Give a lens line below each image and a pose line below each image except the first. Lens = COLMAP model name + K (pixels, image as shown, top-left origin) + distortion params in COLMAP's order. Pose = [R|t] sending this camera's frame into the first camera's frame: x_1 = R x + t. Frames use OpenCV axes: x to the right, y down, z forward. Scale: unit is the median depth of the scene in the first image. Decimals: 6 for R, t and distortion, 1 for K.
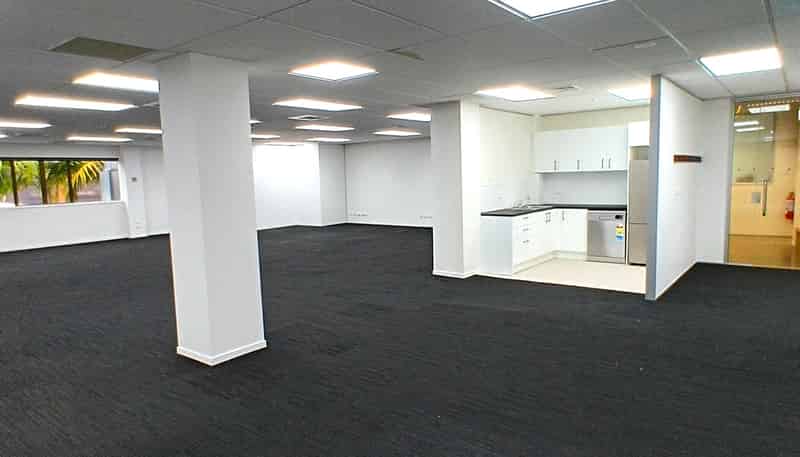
lens RADIAL K [[491.4, 0, 400.0], [0, 491.4, 228.5], [0, 0, 1]] dist [0.076568, -0.000695]
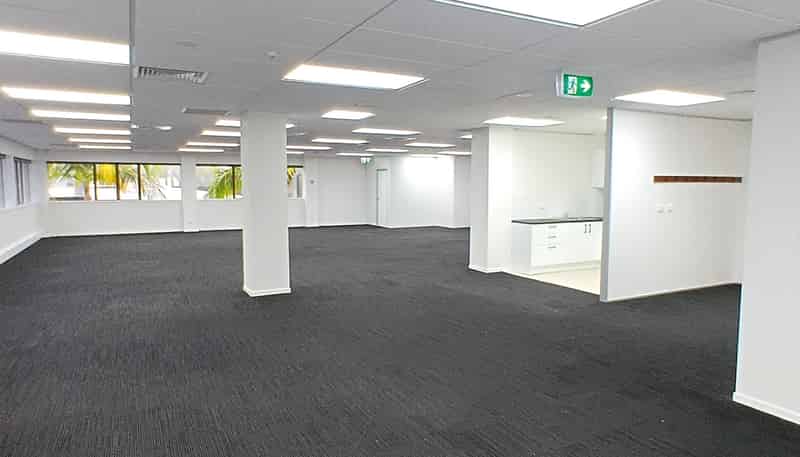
lens RADIAL K [[491.4, 0, 400.0], [0, 491.4, 228.5], [0, 0, 1]] dist [0.076568, -0.000695]
pose [[0.923154, 0.065957, -0.378730, 0.364951], [-0.069940, 0.997546, 0.003245, 0.003592], [0.378014, 0.023493, 0.925502, -0.187637]]
